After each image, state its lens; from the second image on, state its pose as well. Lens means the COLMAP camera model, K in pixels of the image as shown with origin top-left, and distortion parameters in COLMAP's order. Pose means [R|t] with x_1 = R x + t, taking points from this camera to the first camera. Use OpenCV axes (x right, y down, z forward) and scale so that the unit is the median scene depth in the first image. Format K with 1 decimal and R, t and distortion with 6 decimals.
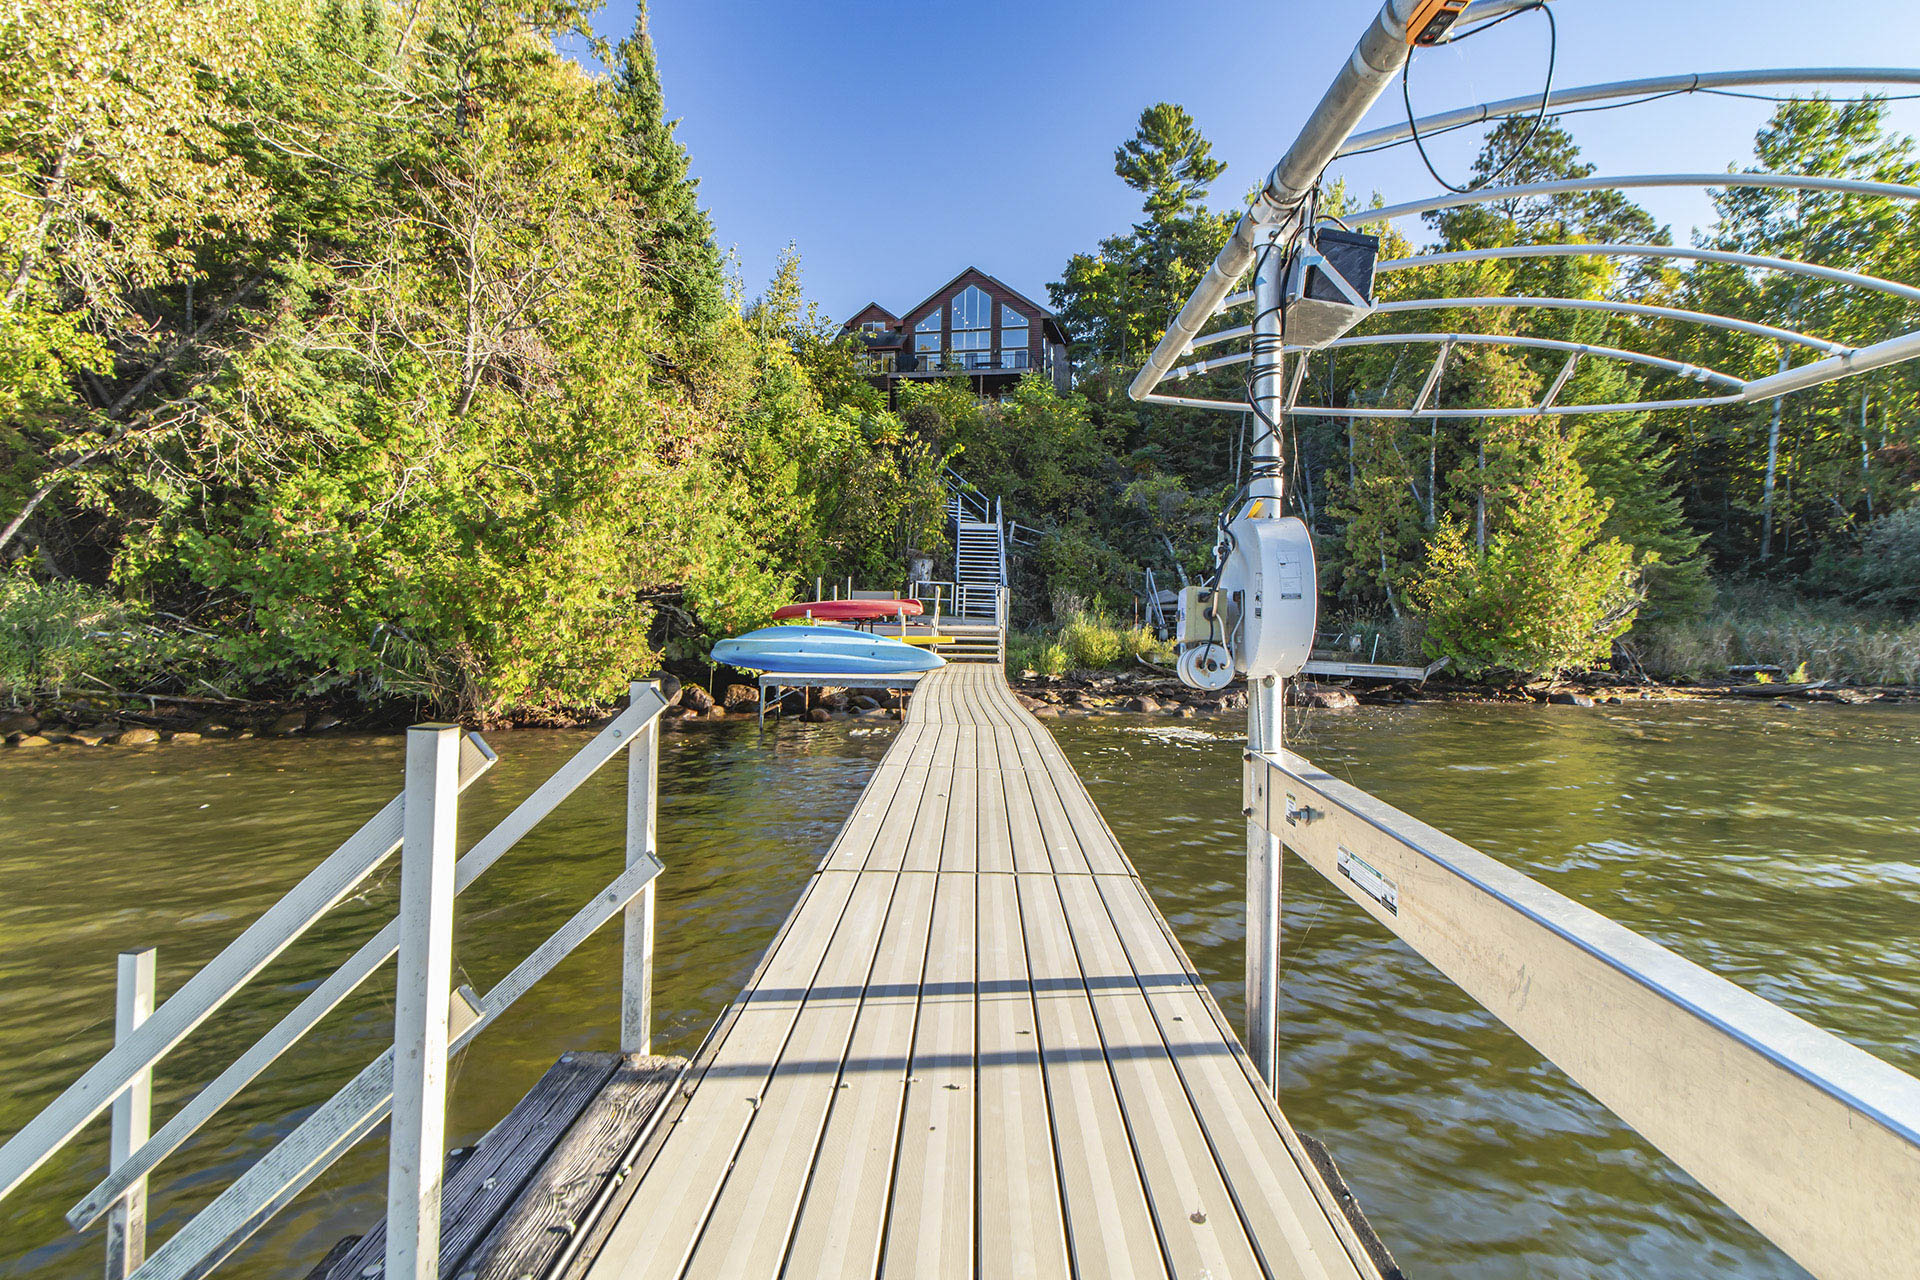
lens RADIAL K [[984.6, 0, 970.7], [0, 984.6, 633.4], [0, 0, 1]] dist [0.000743, 0.000612]
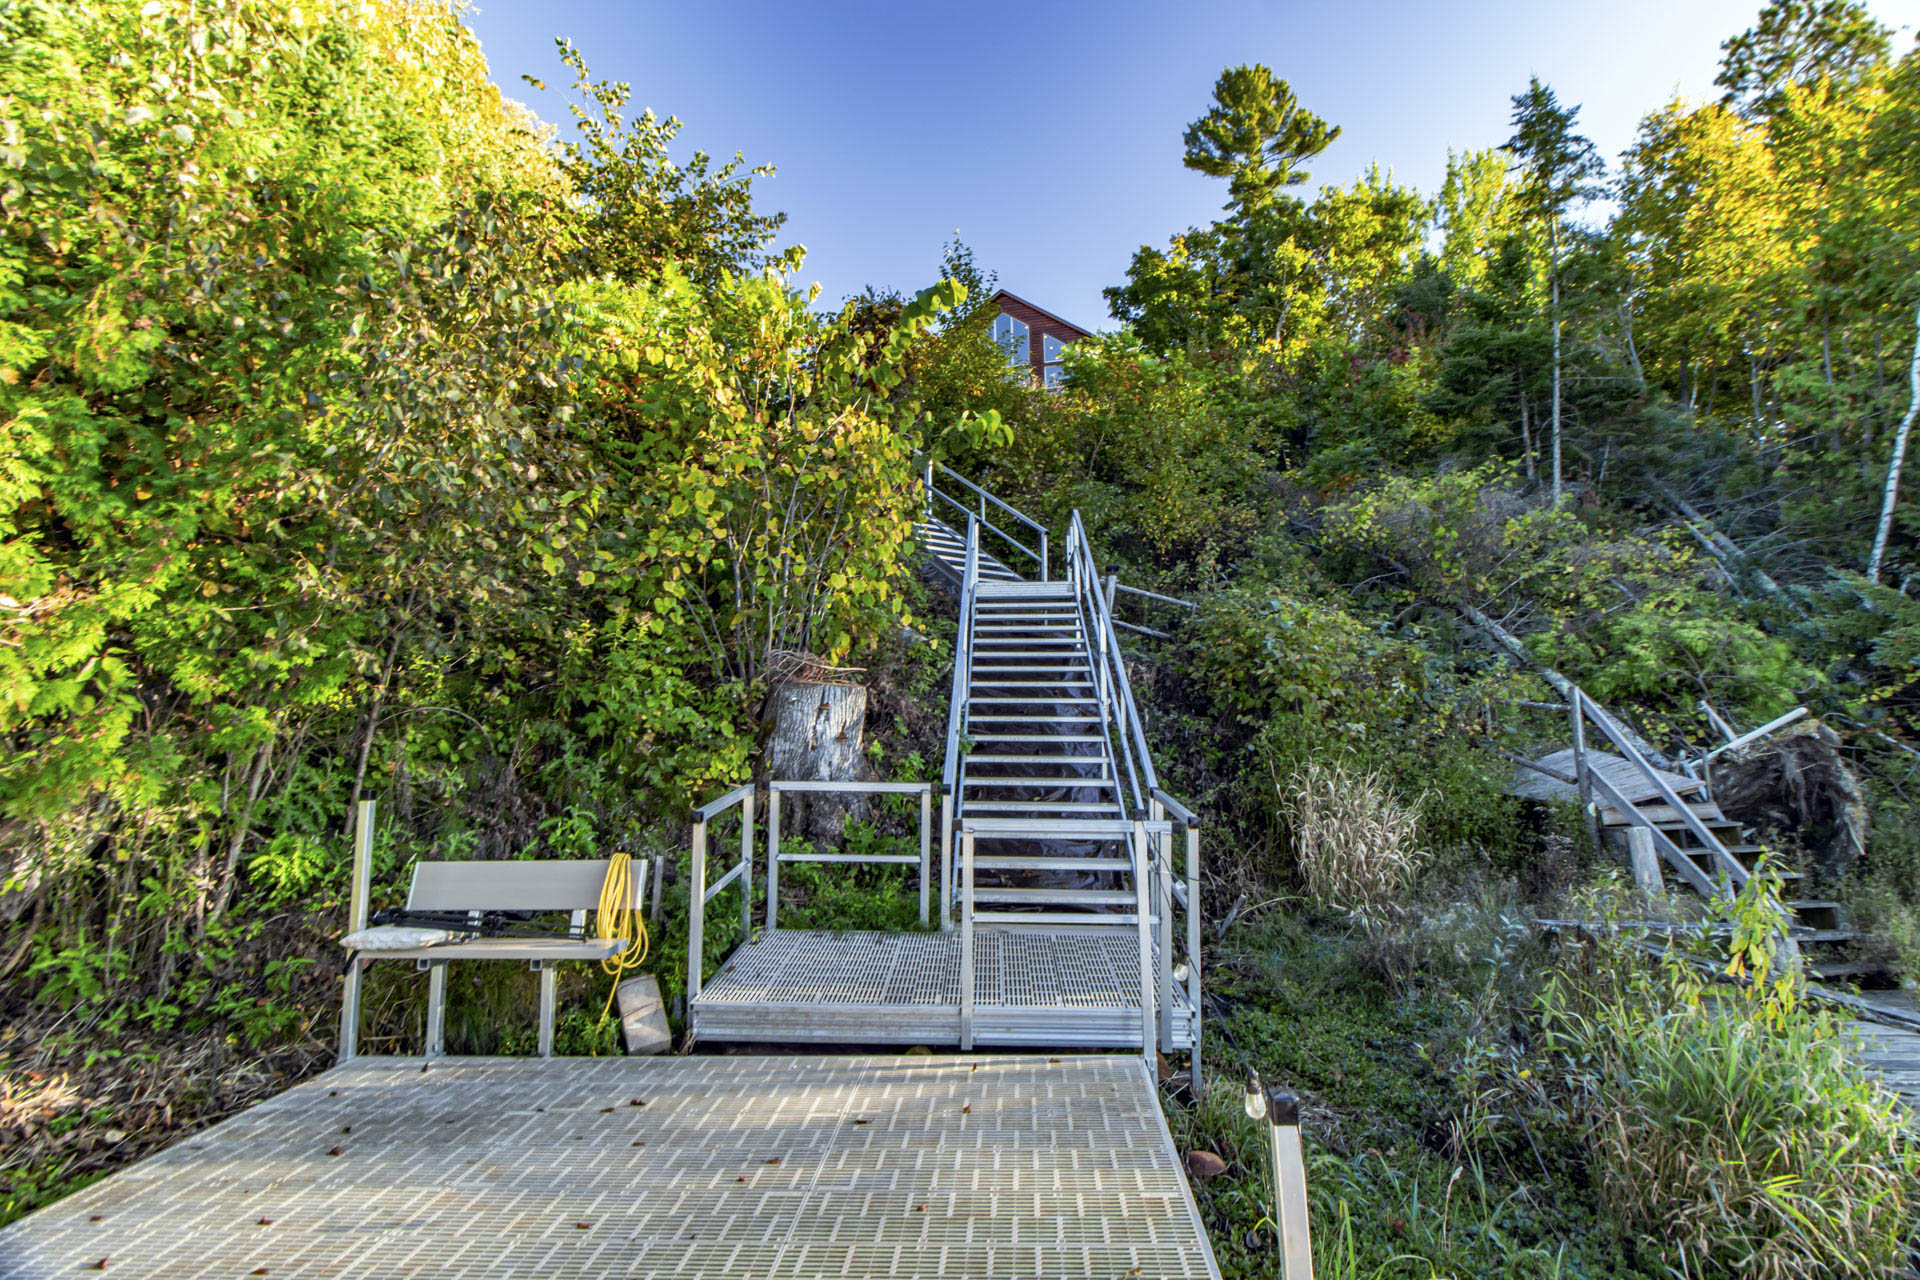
lens RADIAL K [[984.6, 0, 970.7], [0, 984.6, 633.4], [0, 0, 1]] dist [0.000743, 0.000612]
pose [[0.998374, -0.034784, -0.045169, 0.002075], [0.029663, 0.993548, -0.109469, -0.023829], [0.048685, 0.107951, 0.992963, 0.295159]]
